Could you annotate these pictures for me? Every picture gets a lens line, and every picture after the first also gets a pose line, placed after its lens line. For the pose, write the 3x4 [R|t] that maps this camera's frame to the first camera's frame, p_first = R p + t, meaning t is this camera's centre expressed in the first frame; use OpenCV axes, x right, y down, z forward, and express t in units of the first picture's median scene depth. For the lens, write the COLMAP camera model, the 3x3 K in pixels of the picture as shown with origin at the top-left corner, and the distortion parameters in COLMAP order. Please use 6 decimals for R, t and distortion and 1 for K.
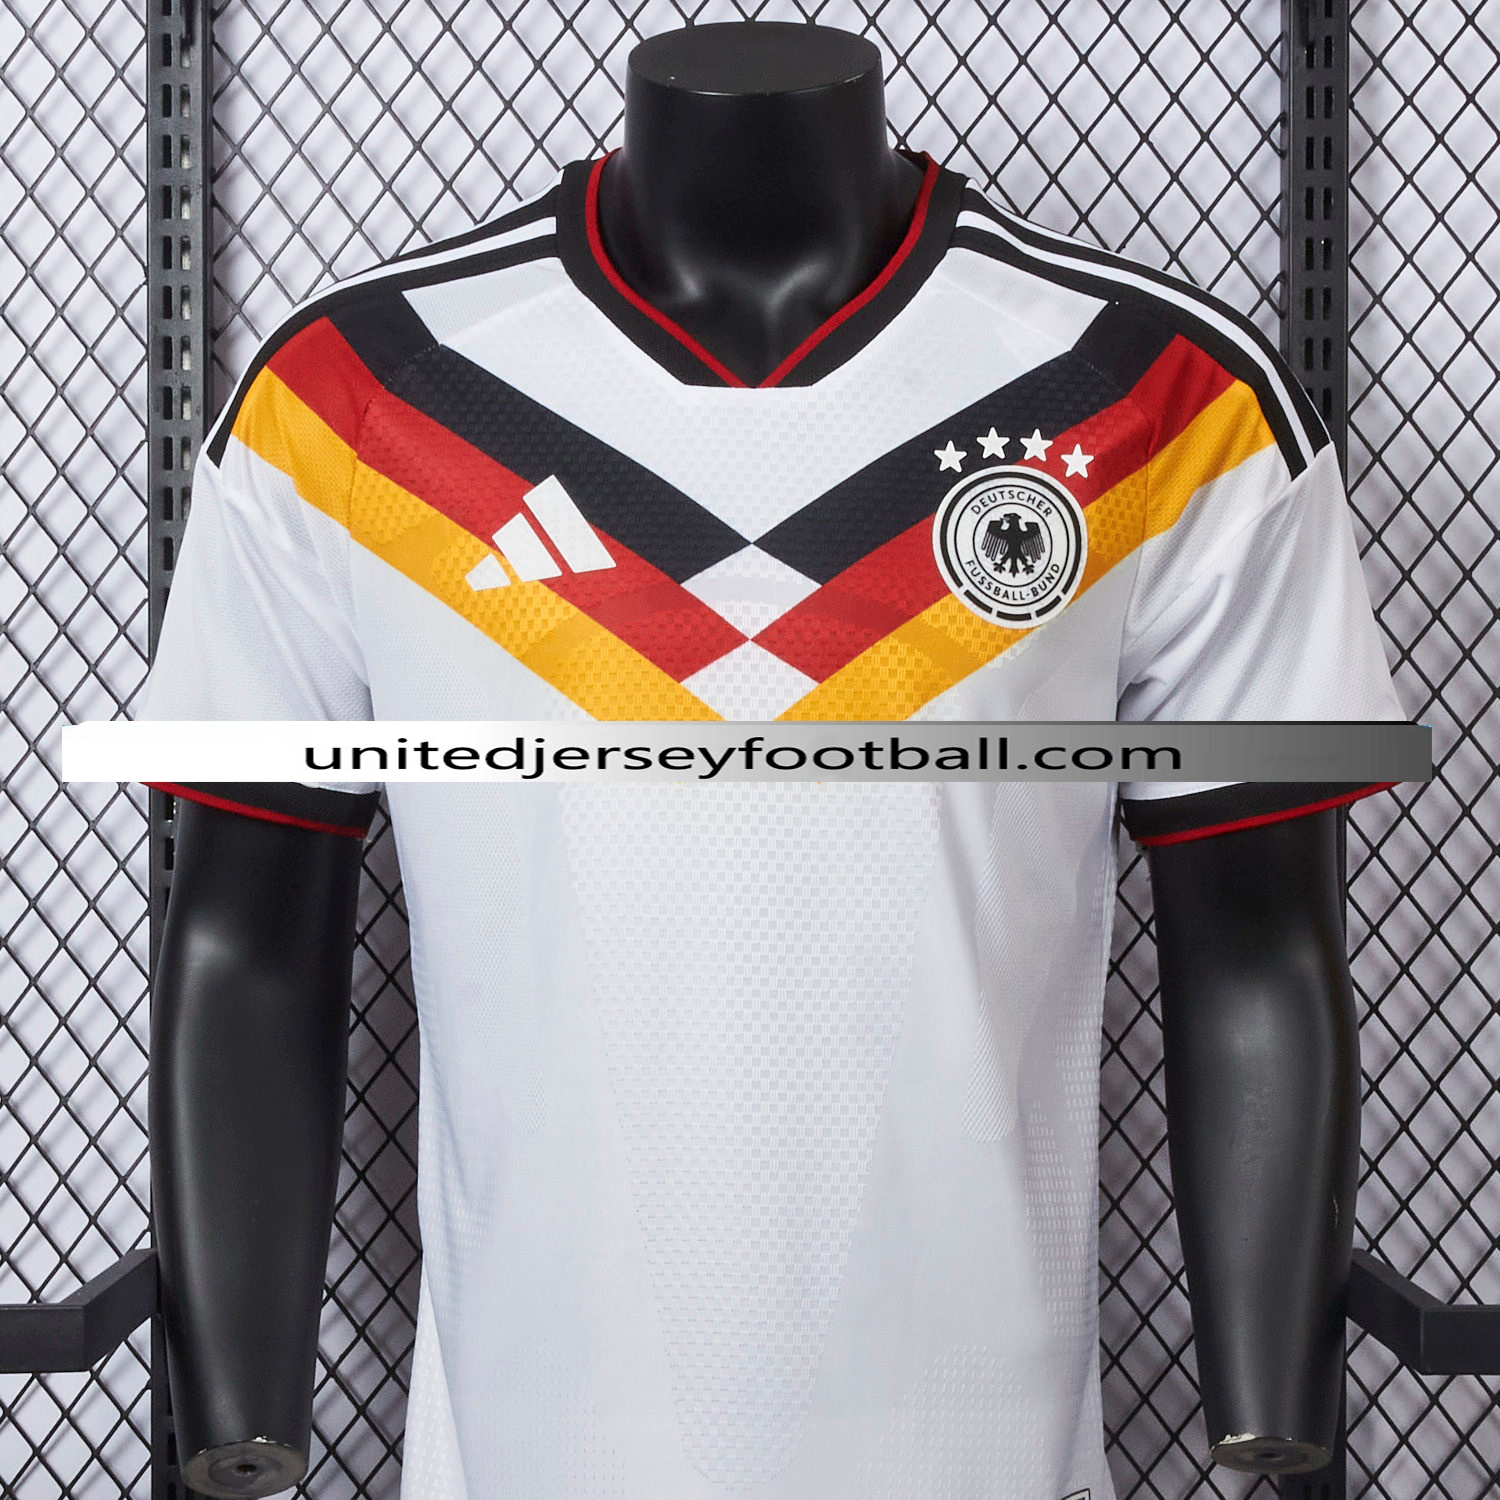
lens RADIAL K [[2782.9, 0, 738.3], [0, 2782.9, 756.8], [0, 0, 1]] dist [0.003642, 0.000000]
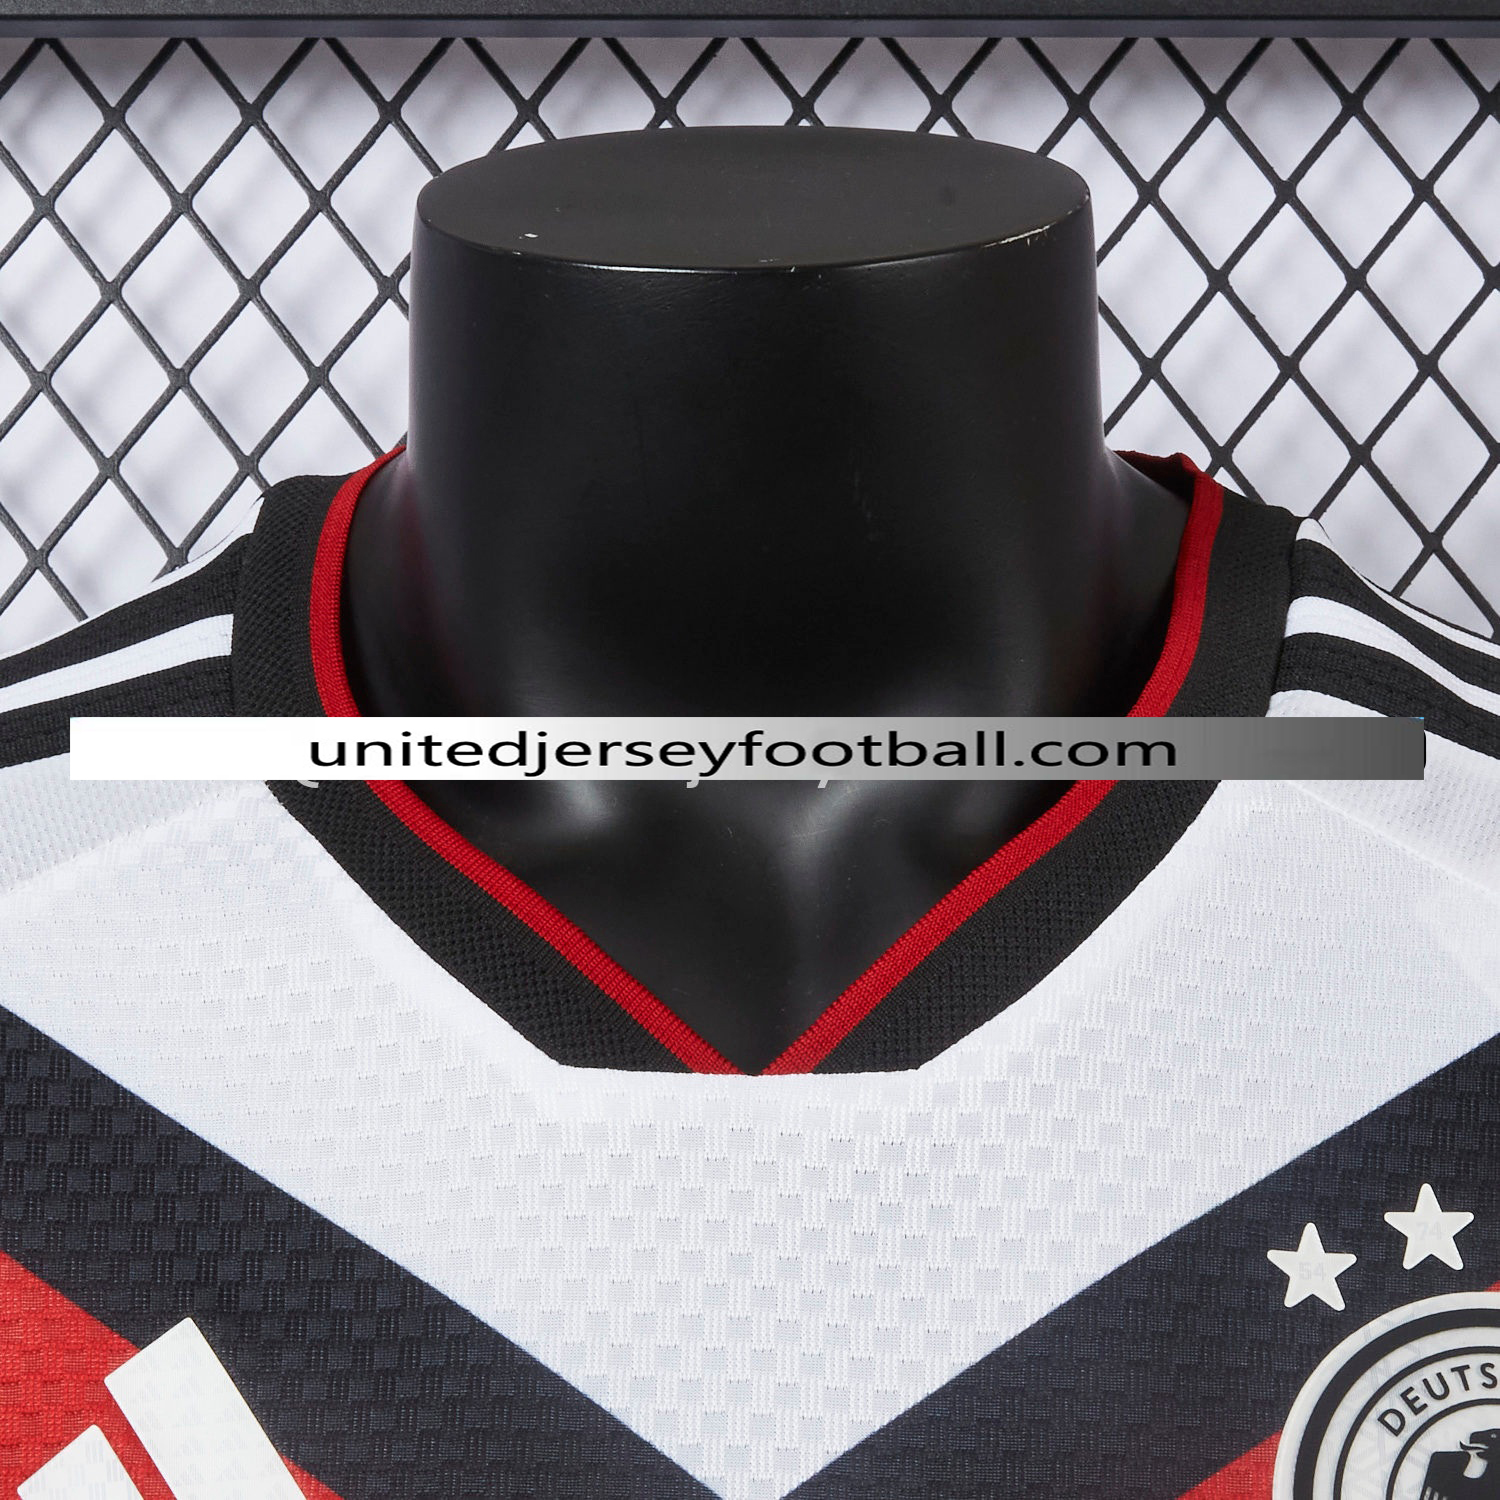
lens RADIAL K [[4287.3, 0, 746.5], [0, 4287.3, 752.3], [0, 0, 1]] dist [-0.171188, 0.000000]
pose [[0.999941, -0.000392, 0.010835, -0.001079], [0.002271, 0.984755, -0.173930, -0.061152], [-0.010601, 0.173944, 0.984698, 0.356843]]
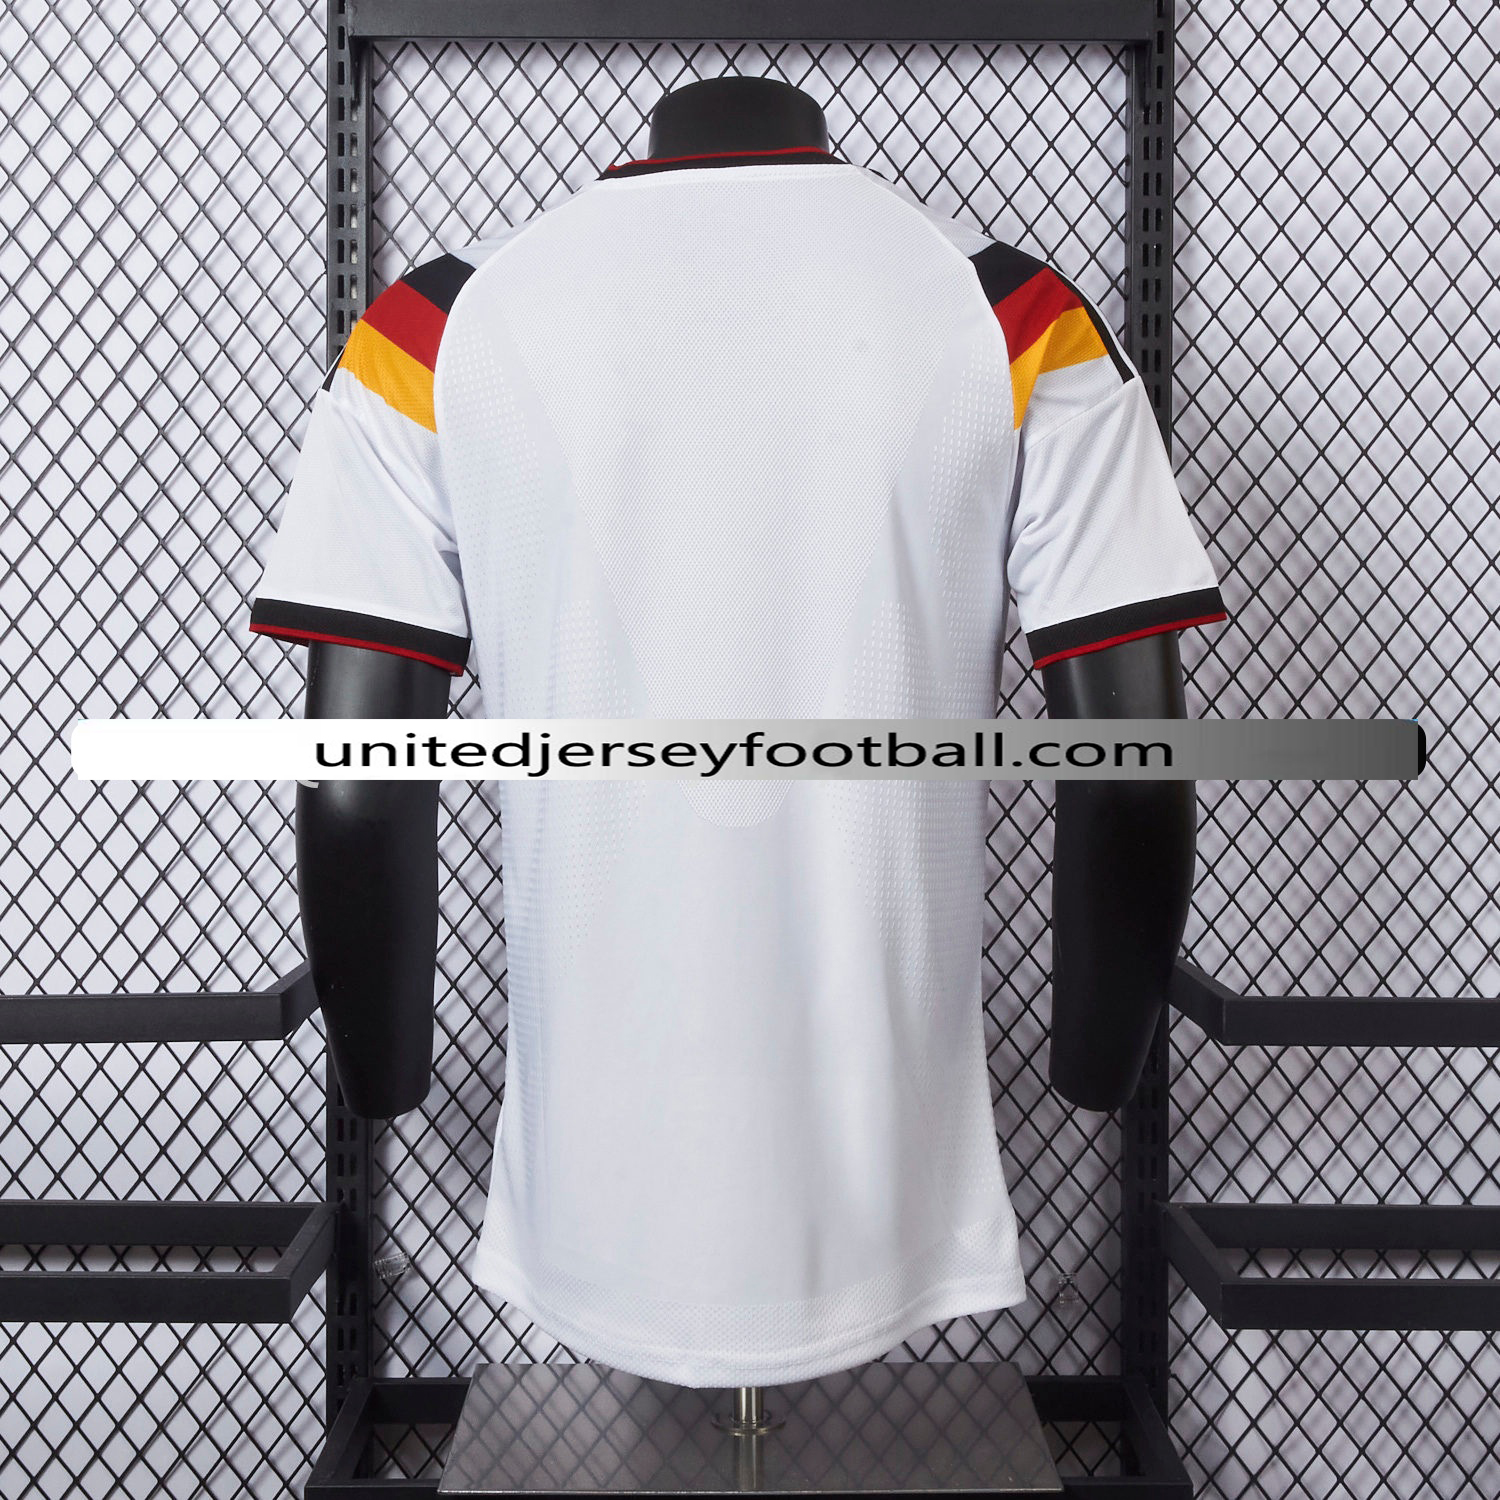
lens RADIAL K [[2782.9, 0, 742.5], [0, 2782.9, 750.4], [0, 0, 1]] dist [0.003642, 0.000000]
pose [[0.999994, 0.003245, 0.000968, -0.000773], [-0.003241, 0.999983, -0.004782, 0.079794], [-0.000983, 0.004778, 0.999988, -0.419913]]
